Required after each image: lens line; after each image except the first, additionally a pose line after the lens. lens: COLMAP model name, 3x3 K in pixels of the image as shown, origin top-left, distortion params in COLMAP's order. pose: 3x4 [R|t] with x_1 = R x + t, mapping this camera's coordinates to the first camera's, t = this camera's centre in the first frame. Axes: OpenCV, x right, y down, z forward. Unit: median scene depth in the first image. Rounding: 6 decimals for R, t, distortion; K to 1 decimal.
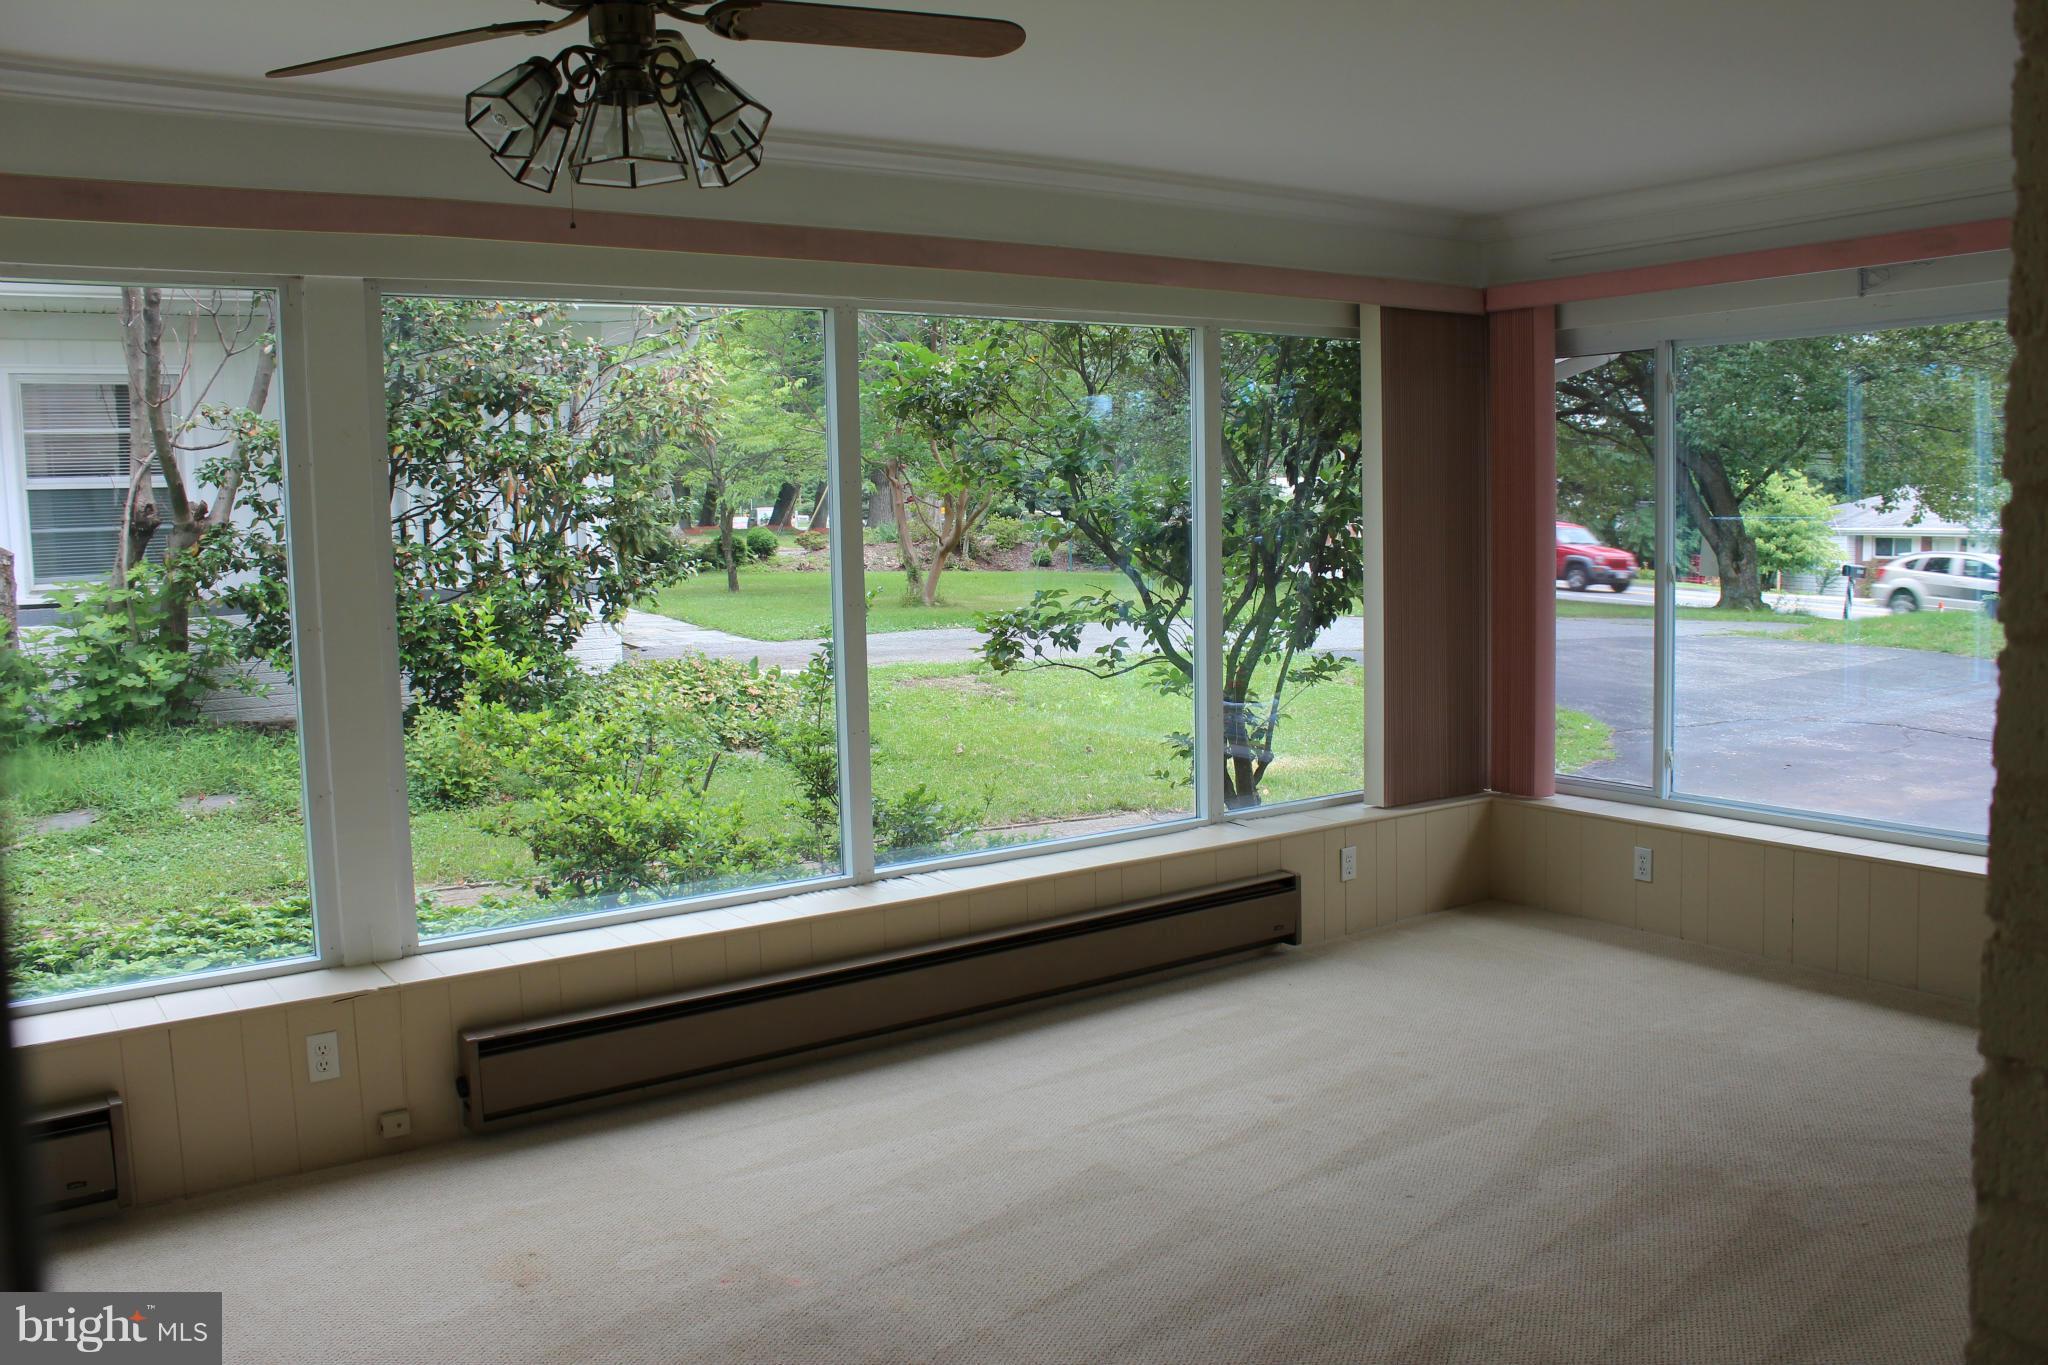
lens RADIAL K [[1701.0, 0, 1024.0], [0, 1701.0, 682.5], [0, 0, 1]] dist [-0.162608, 0.131243]
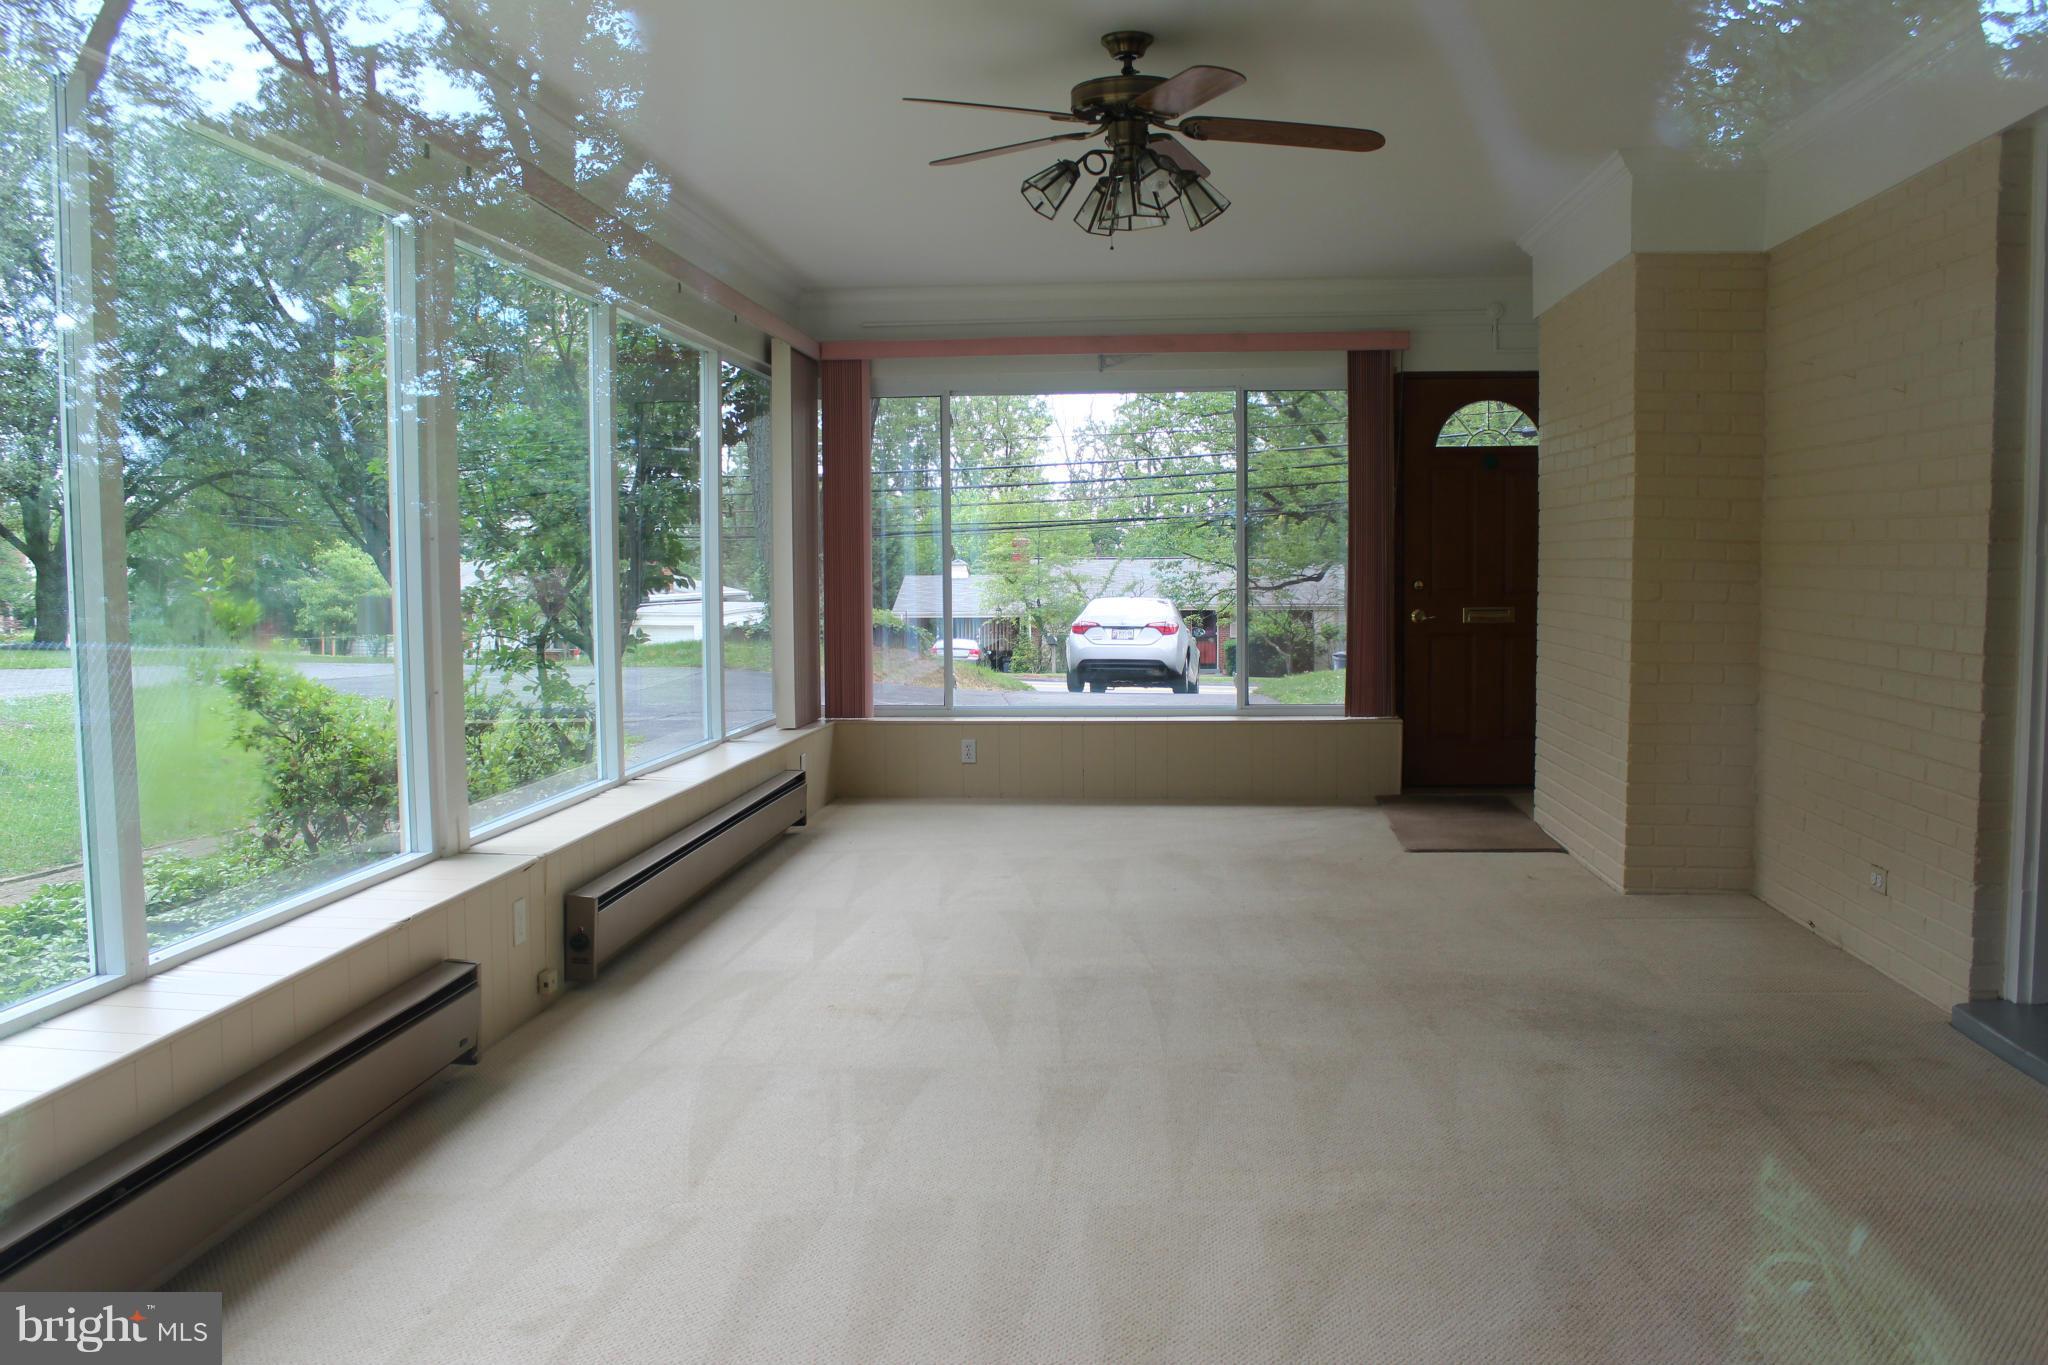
lens RADIAL K [[1701.0, 0, 1024.0], [0, 1701.0, 682.5], [0, 0, 1]] dist [-0.162608, 0.131243]
pose [[0.643085, -0.036214, 0.764938, -0.688680], [0.073842, 0.997159, -0.014871, 0.072306], [-0.762226, 0.066048, 0.643932, 0.014364]]
